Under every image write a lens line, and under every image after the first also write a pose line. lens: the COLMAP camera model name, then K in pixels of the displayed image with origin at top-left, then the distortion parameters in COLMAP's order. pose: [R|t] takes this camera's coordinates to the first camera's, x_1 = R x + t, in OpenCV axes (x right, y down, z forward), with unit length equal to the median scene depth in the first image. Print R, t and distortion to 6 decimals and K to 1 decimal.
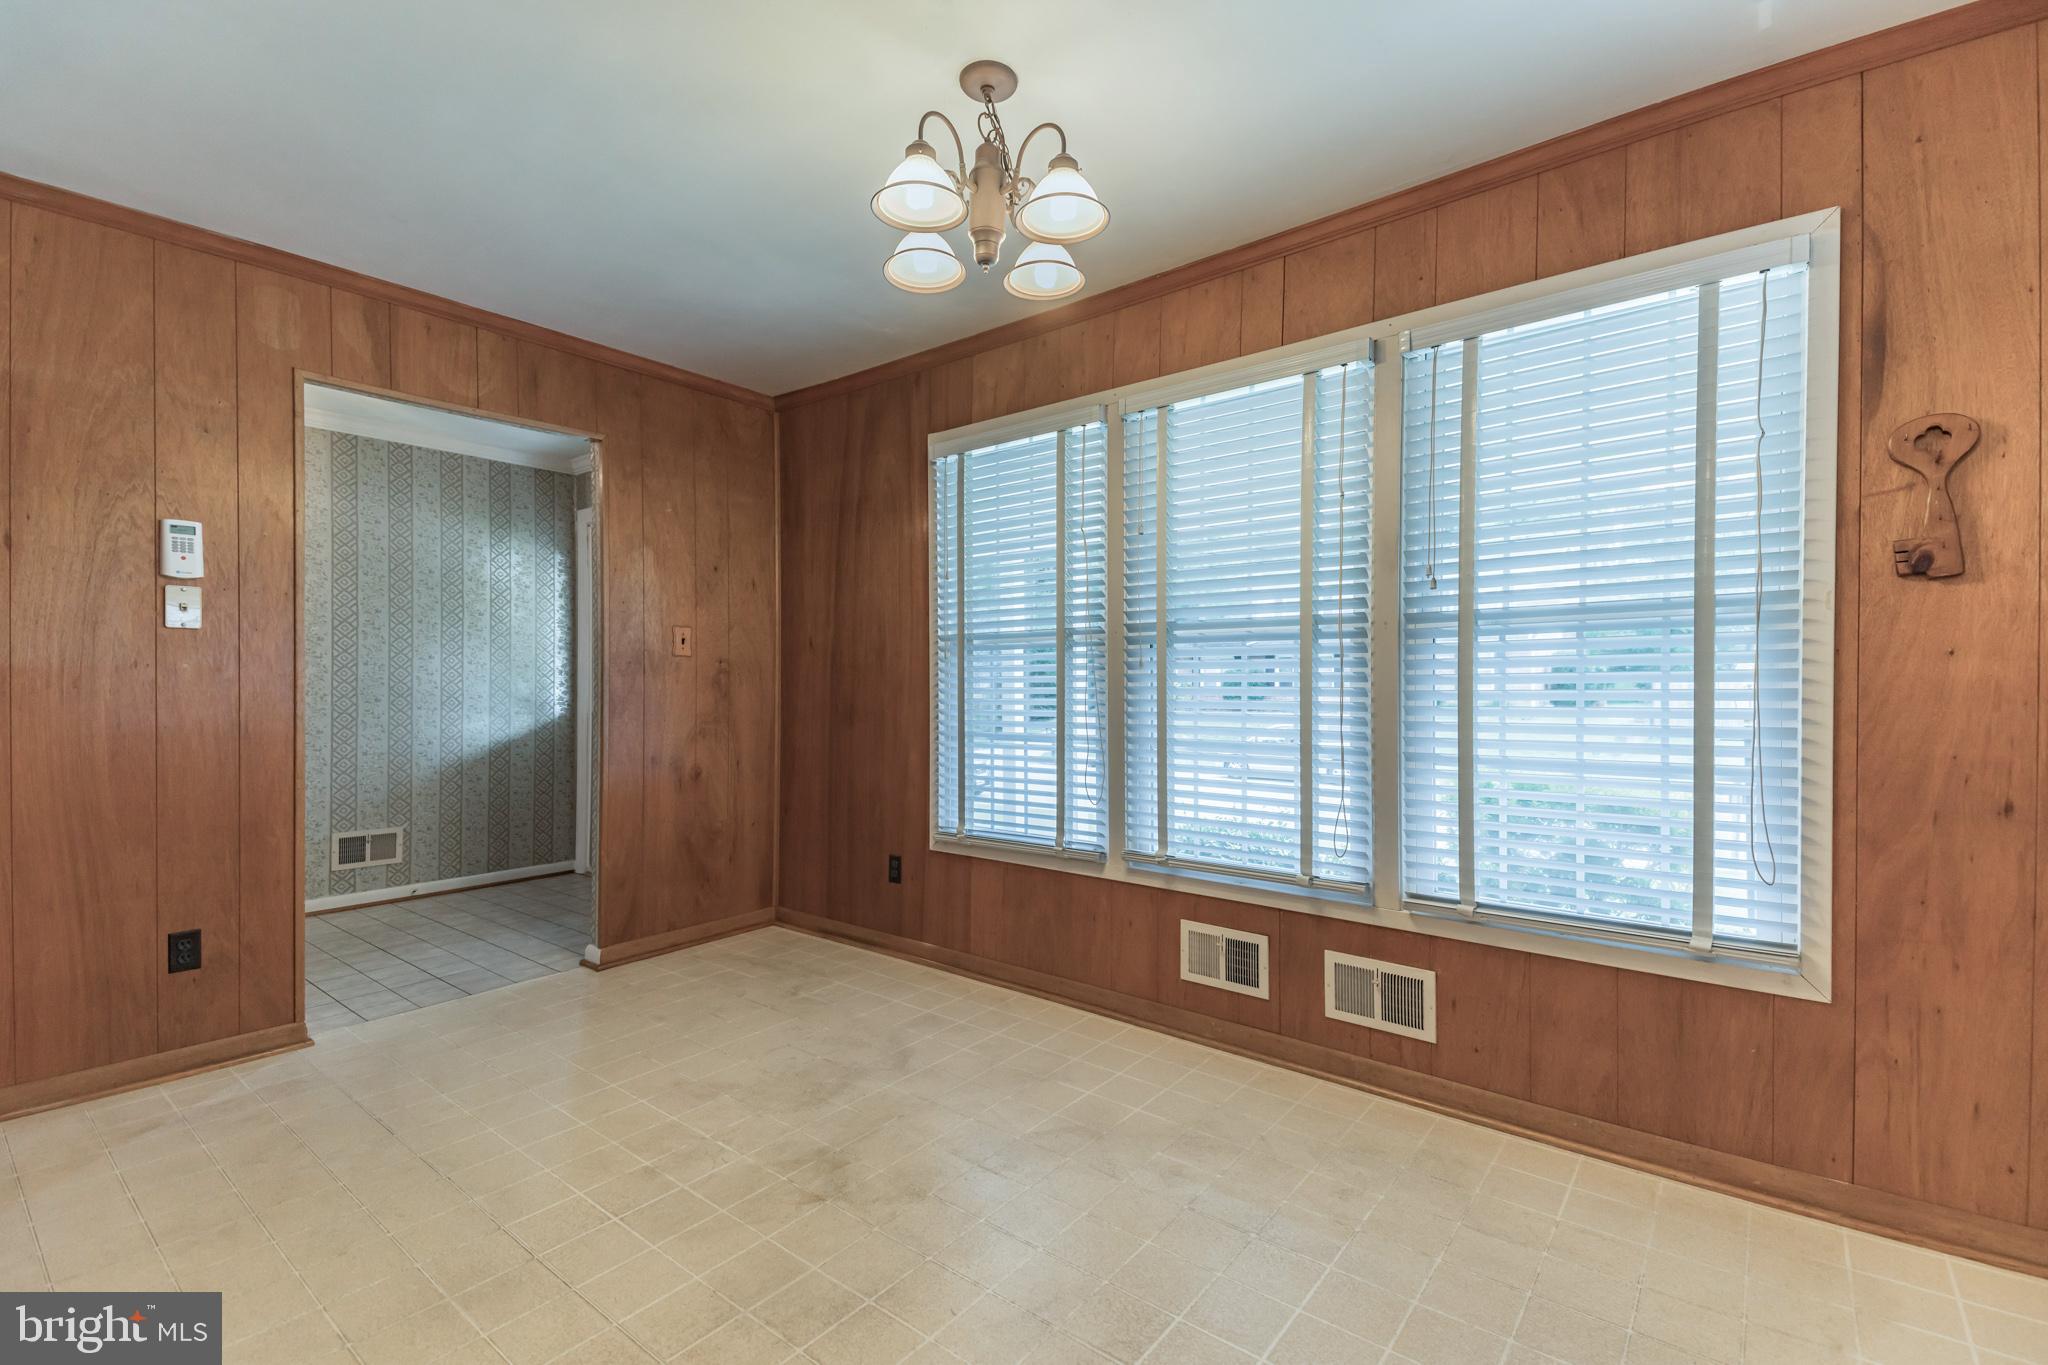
lens RADIAL K [[894.9, 0, 1042.2], [0, 894.9, 678.4], [0, 0, 1]] dist [0.049900, -0.004399]
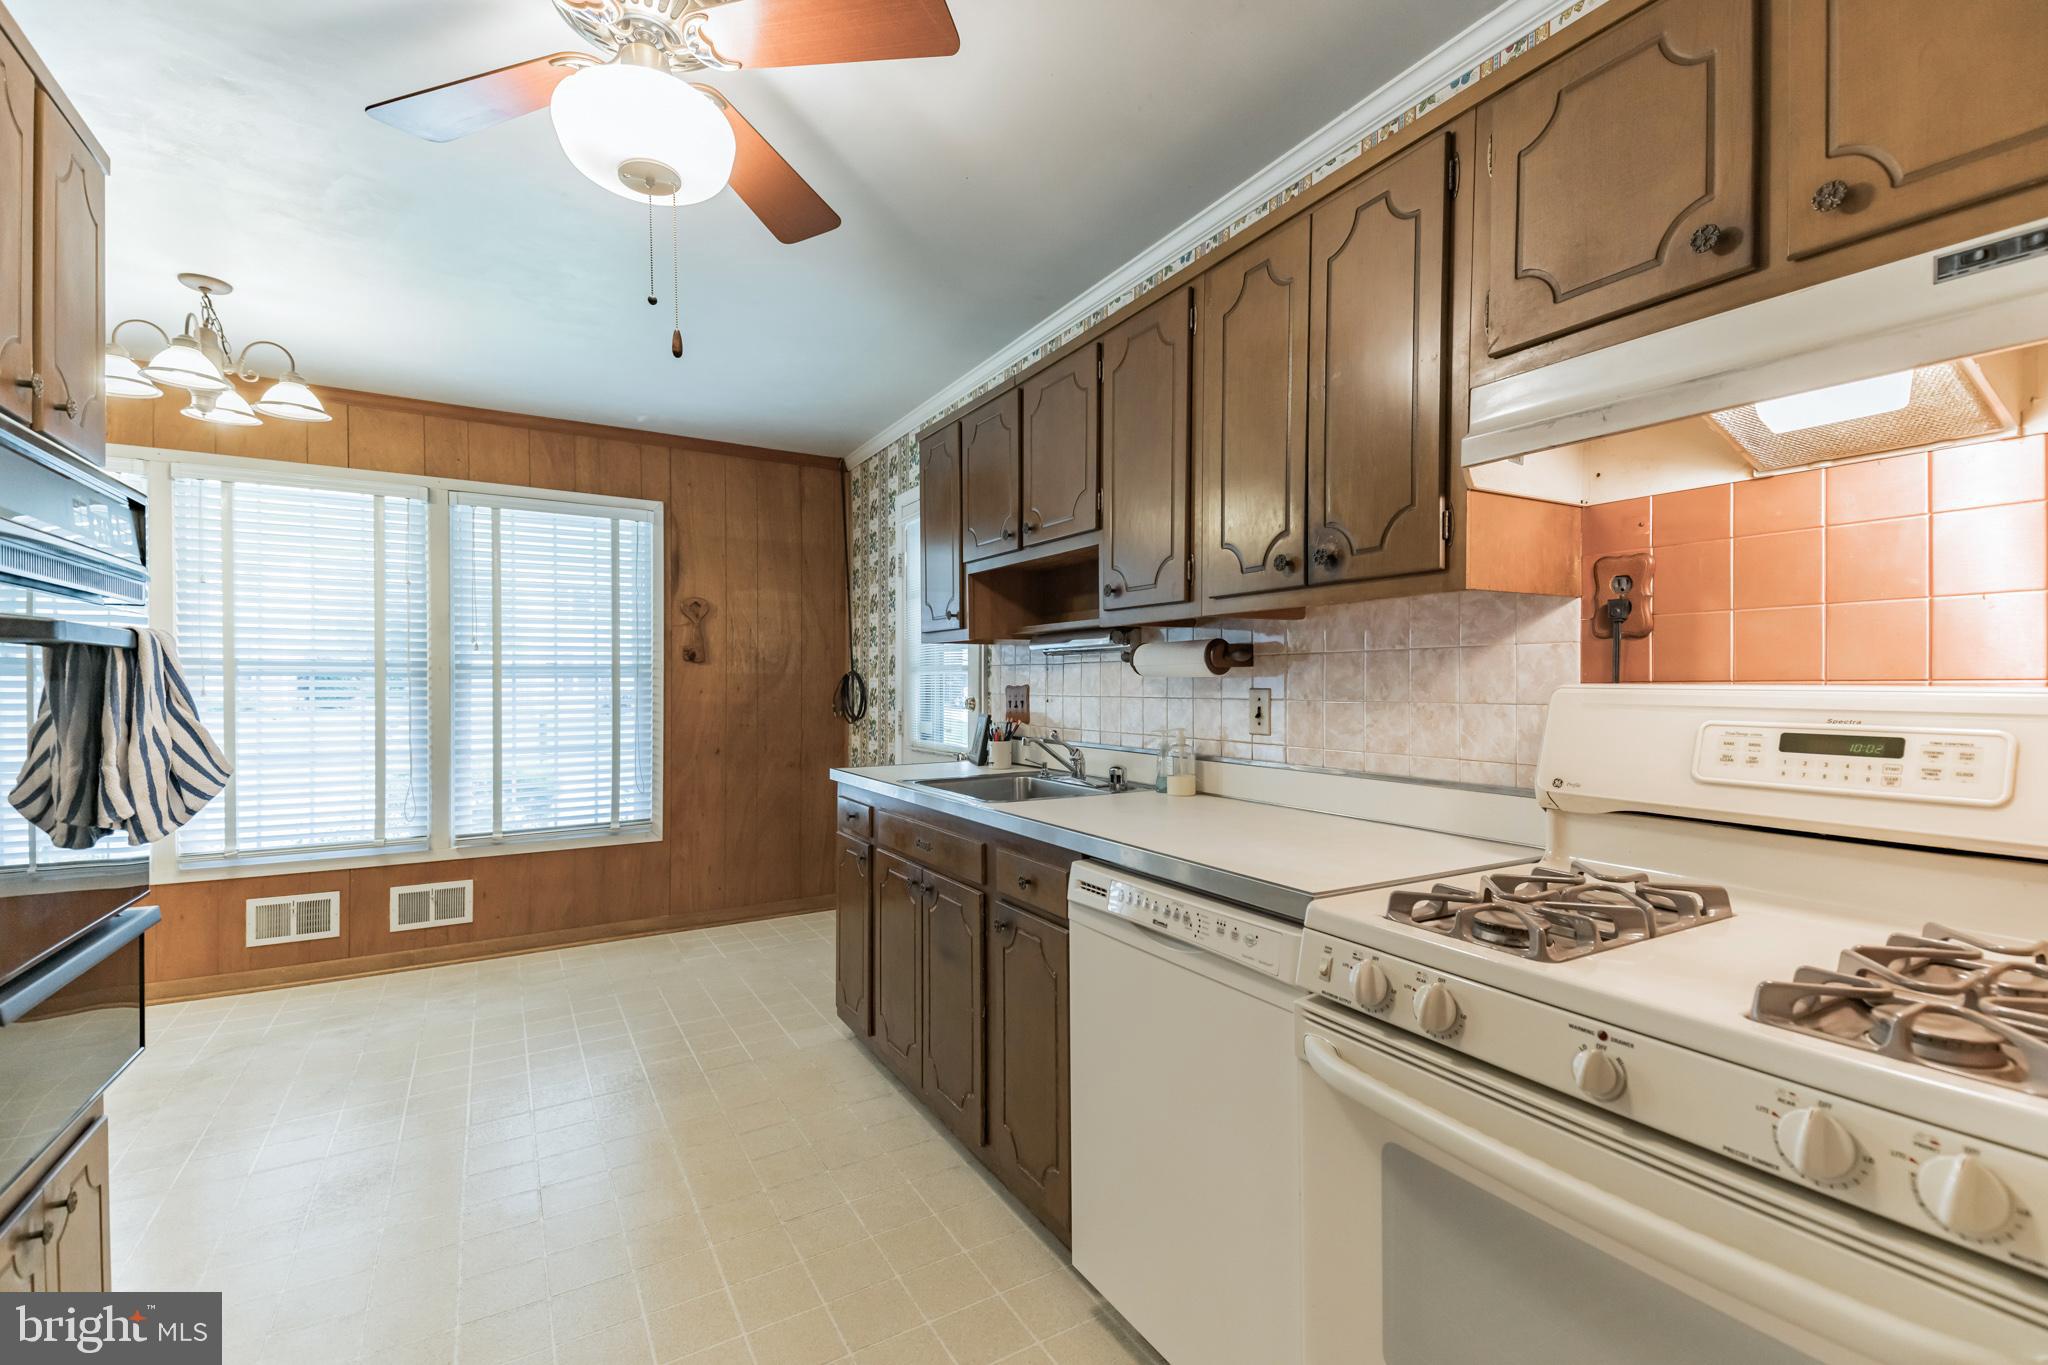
lens RADIAL K [[894.9, 0, 1040.3], [0, 894.9, 678.3], [0, 0, 1]] dist [0.049900, -0.004399]
pose [[0.336021, 0.008112, 0.941820, -0.813593], [-0.000916, 0.999965, -0.008286, -0.034081], [-0.941854, 0.001922, 0.336017, -0.553918]]
